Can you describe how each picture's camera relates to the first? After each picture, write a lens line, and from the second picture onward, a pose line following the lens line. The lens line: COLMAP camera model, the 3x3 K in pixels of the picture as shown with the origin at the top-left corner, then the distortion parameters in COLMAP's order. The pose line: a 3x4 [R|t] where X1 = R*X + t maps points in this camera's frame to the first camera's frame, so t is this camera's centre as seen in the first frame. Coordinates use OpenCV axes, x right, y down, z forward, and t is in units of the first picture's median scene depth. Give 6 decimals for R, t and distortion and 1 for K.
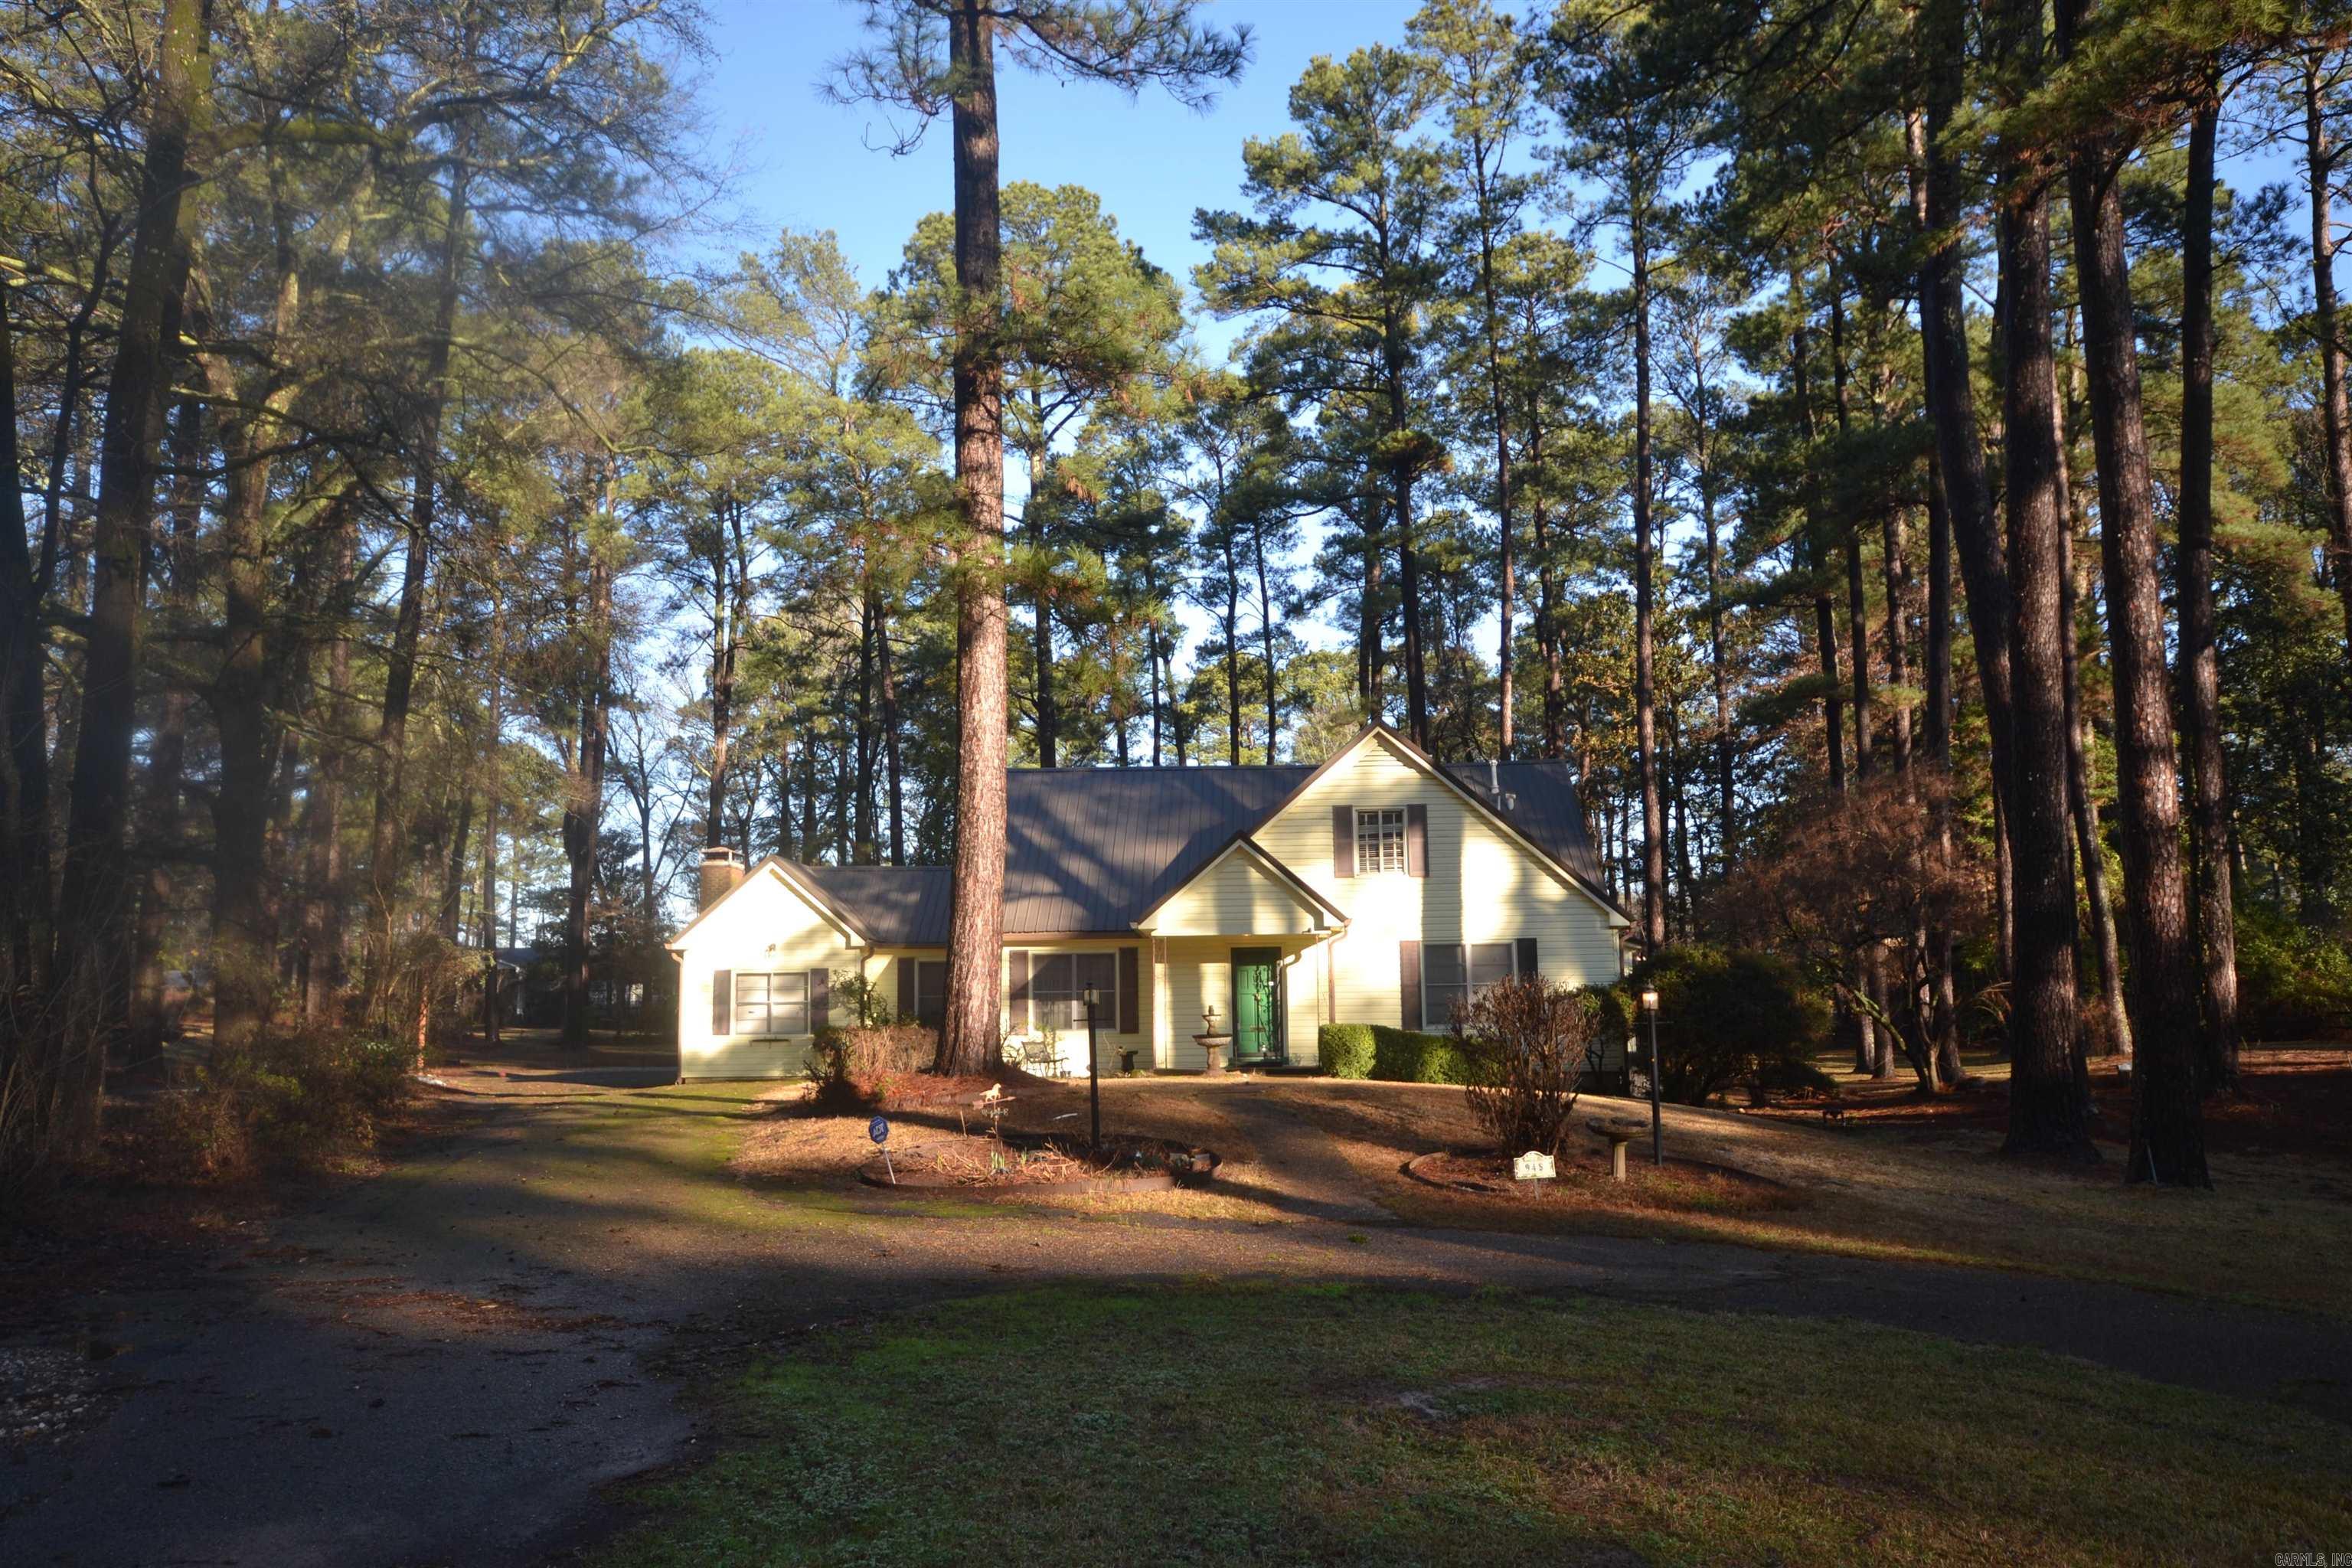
lens RADIAL K [[1820.5, 0, 1174.6], [0, 1820.5, 783.9], [0, 0, 1]] dist [-0.008964, 0.000369]
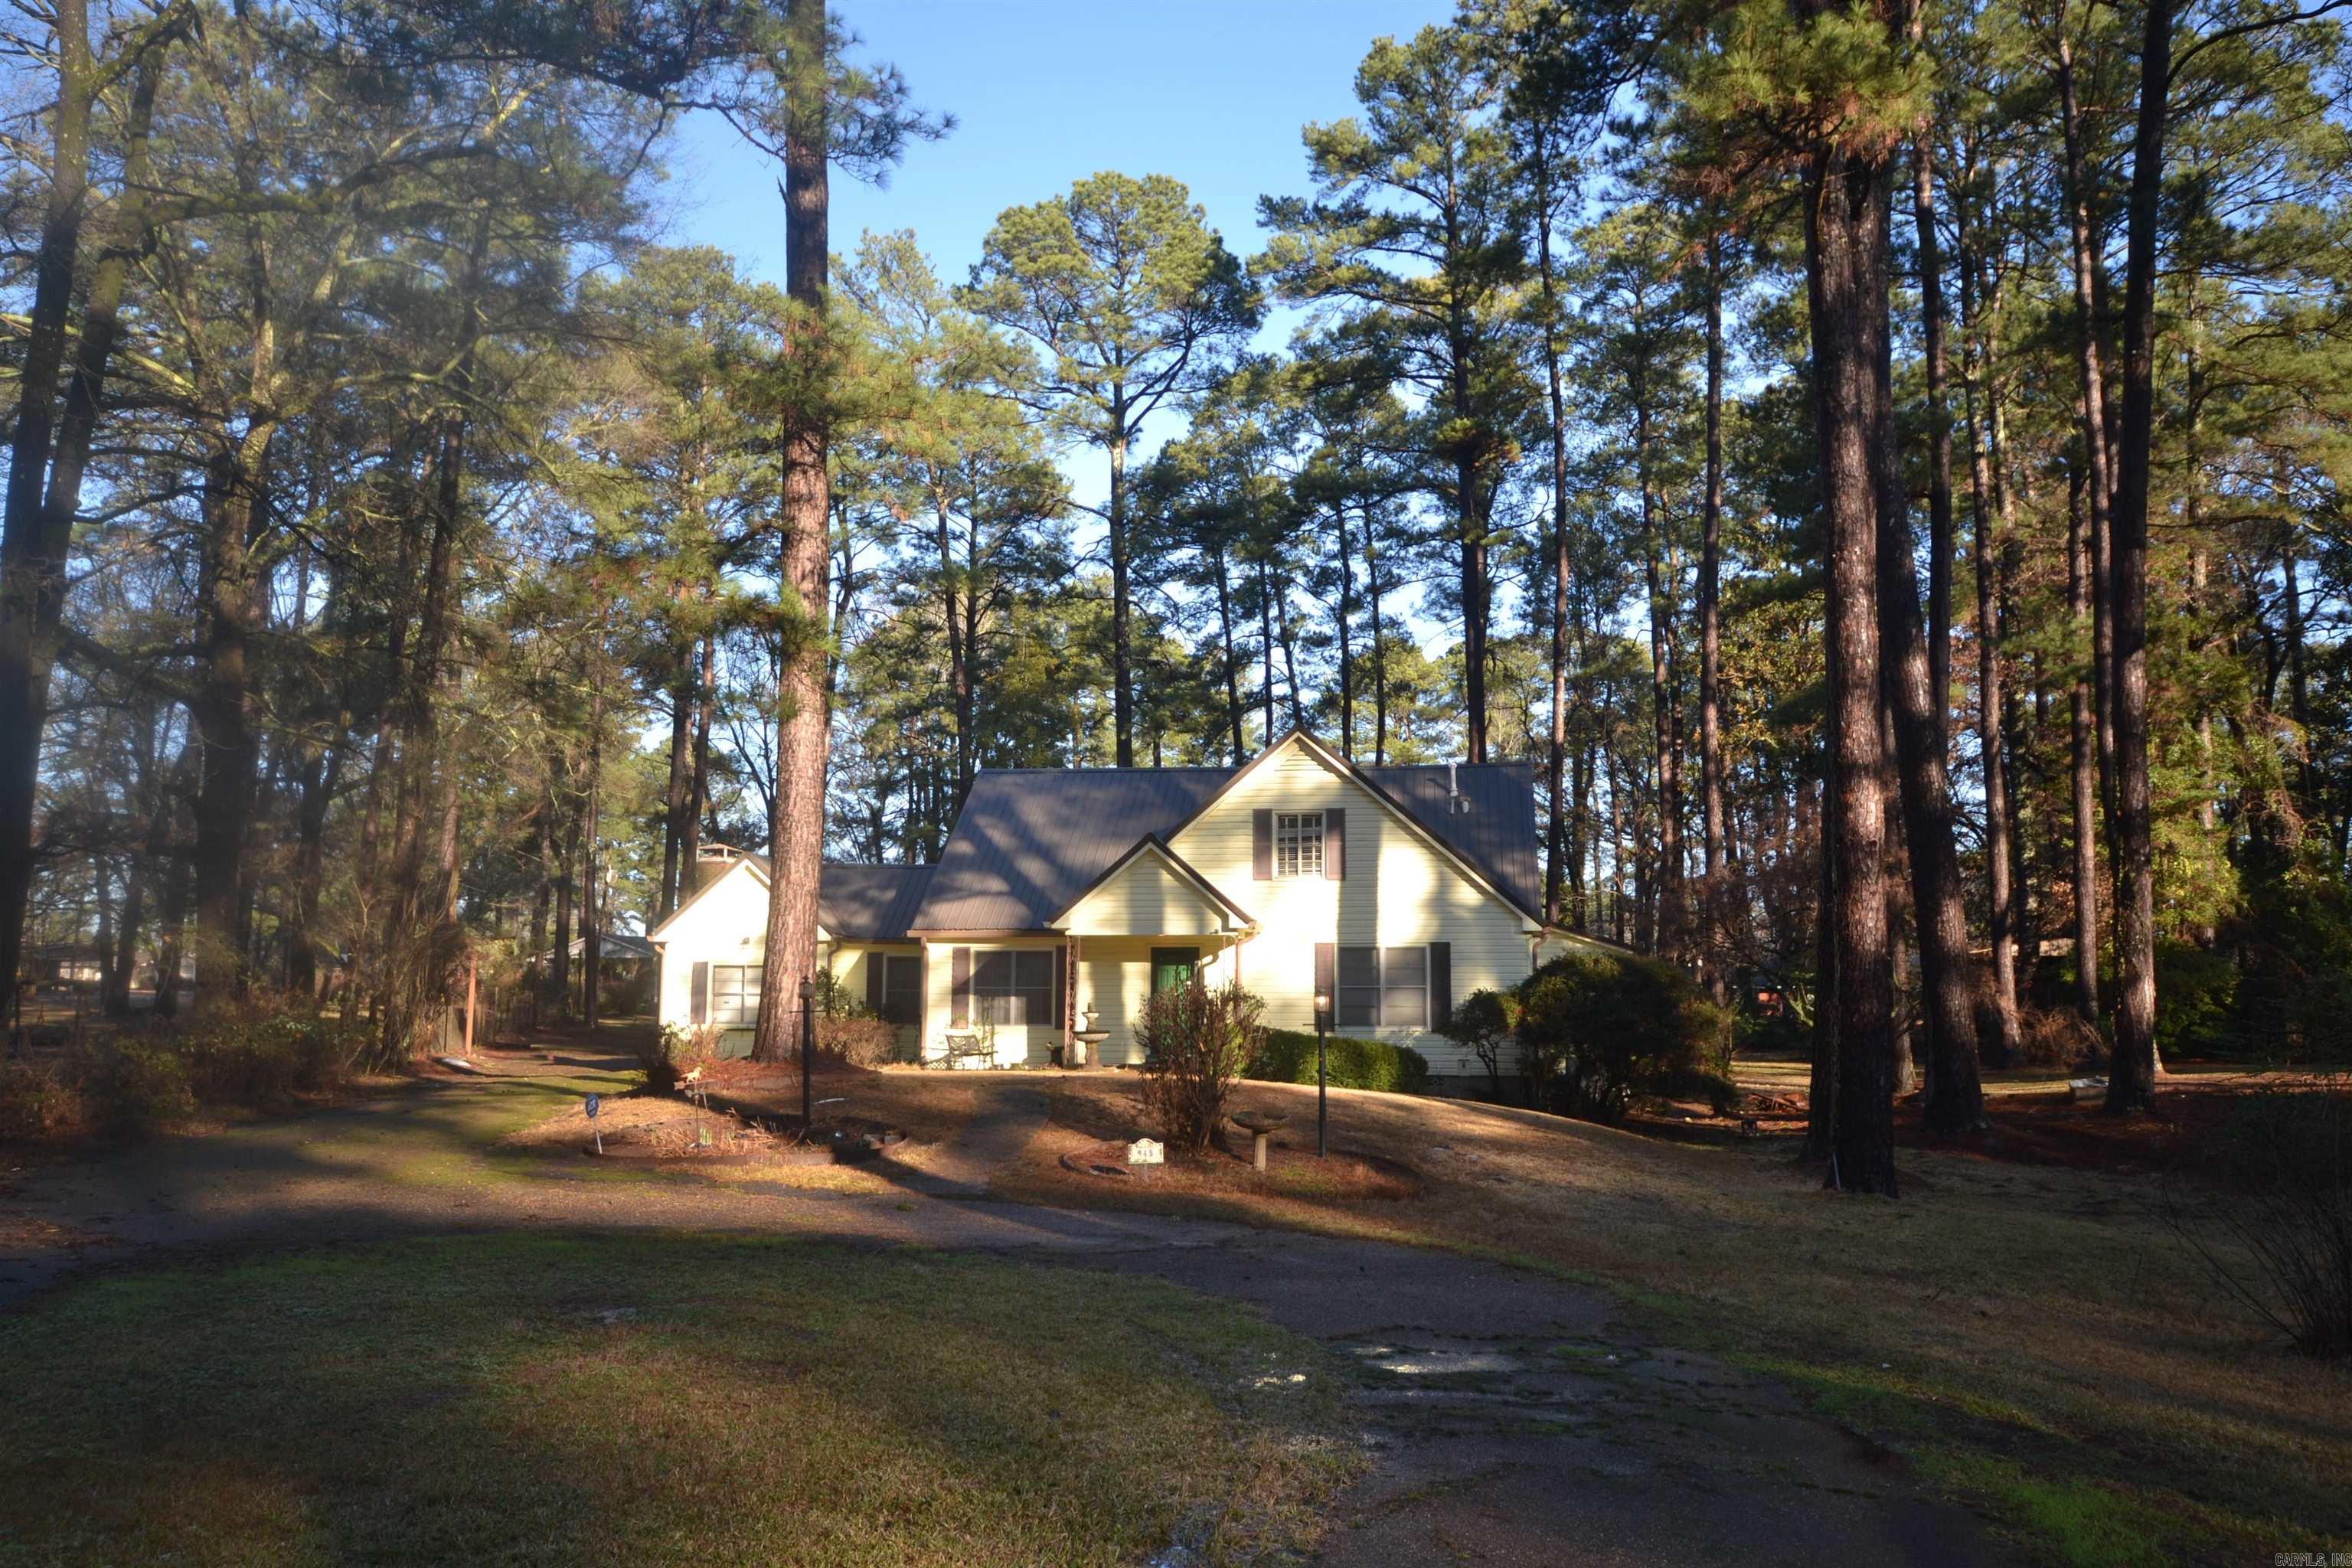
lens RADIAL K [[1918.3, 0, 1177.1], [0, 1918.3, 788.8], [0, 0, 1]] dist [-0.017493, -0.001546]
pose [[0.992538, 0.003944, -0.121871, 0.168848], [-0.002881, 0.999956, 0.008896, -0.008709], [0.121901, -0.008479, 0.992506, -0.065569]]
